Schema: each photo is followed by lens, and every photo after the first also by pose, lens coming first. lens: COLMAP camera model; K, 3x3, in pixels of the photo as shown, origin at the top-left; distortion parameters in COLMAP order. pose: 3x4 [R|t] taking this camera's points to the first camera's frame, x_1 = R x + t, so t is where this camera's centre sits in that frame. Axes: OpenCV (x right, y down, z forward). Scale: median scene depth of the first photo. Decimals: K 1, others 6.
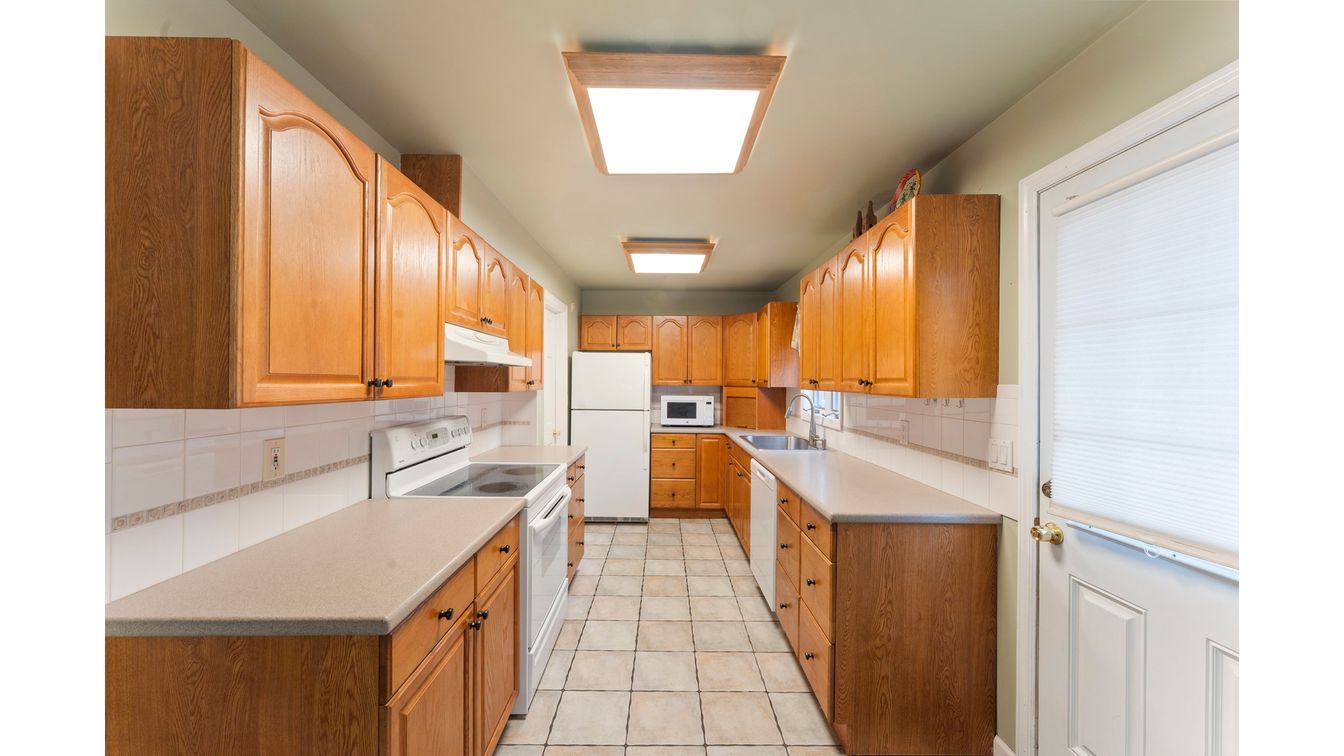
lens RADIAL K [[449.7, 0, 665.2], [0, 449.7, 382.6], [0, 0, 1]] dist [-0.000728, -0.000056]
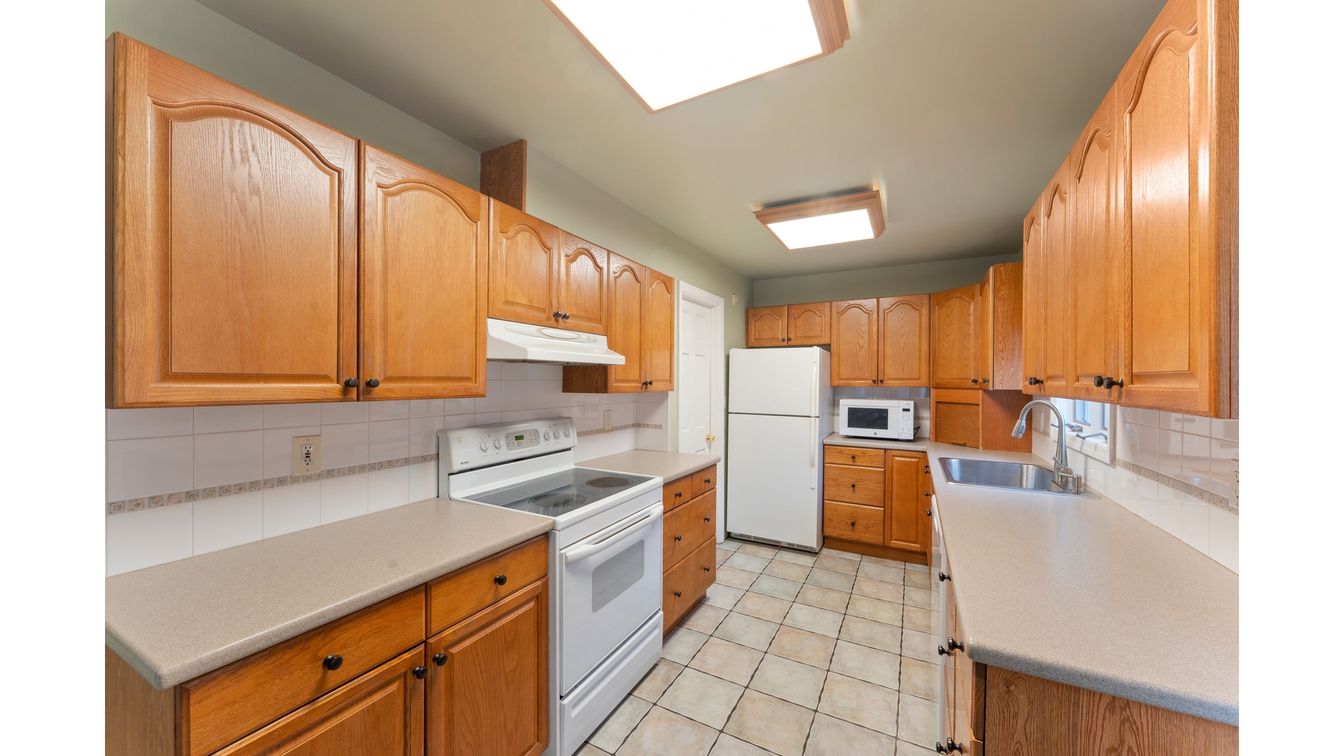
lens RADIAL K [[449.7, 0, 671.5], [0, 449.7, 384.5], [0, 0, 1]] dist [-0.000728, -0.000056]
pose [[0.877458, 0.000768, -0.479653, 0.171558], [0.000363, 0.999997, 0.002266, 0.000932], [0.479654, -0.002163, 0.877455, 0.215202]]
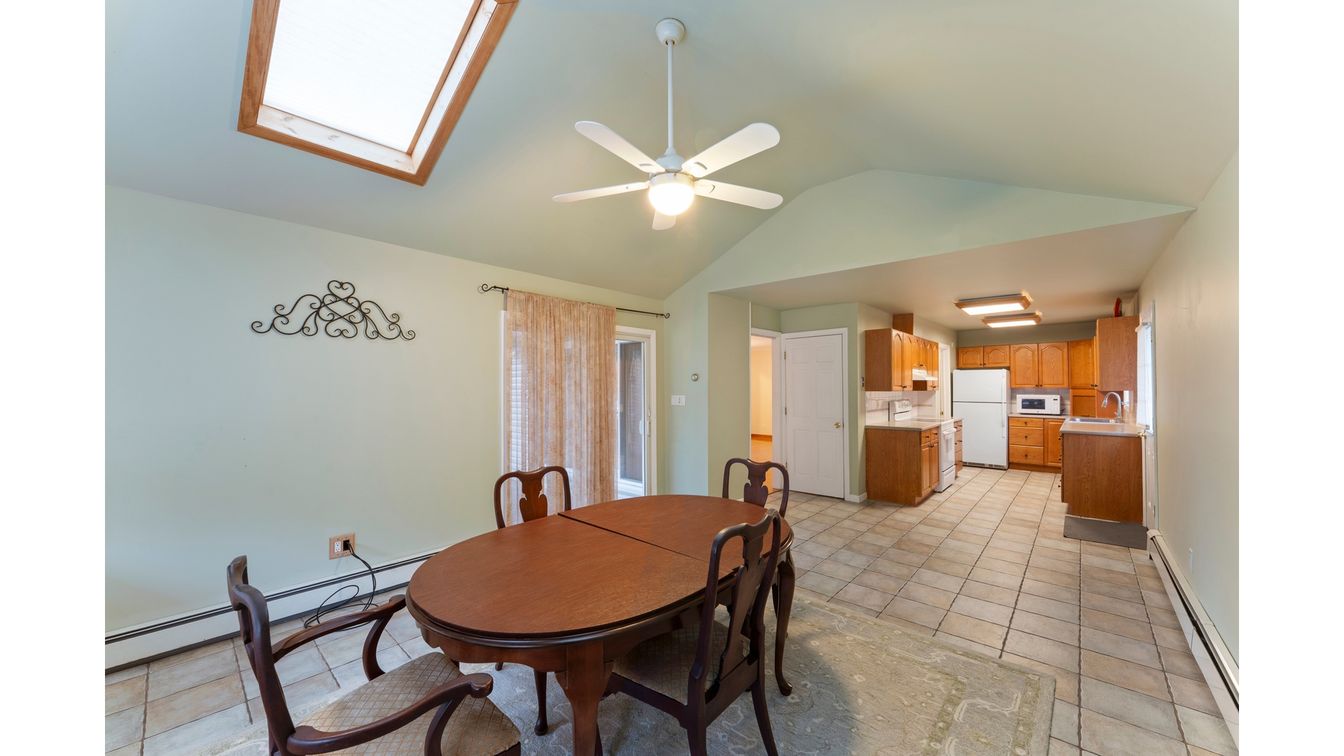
lens RADIAL K [[449.7, 0, 670.3], [0, 449.7, 383.9], [0, 0, 1]] dist [-0.000728, -0.000056]
pose [[0.731437, -0.014716, -0.681750, 0.276130], [0.006554, 0.999873, -0.014552, 0.008295], [0.681877, 0.006176, 0.731440, -1.563483]]
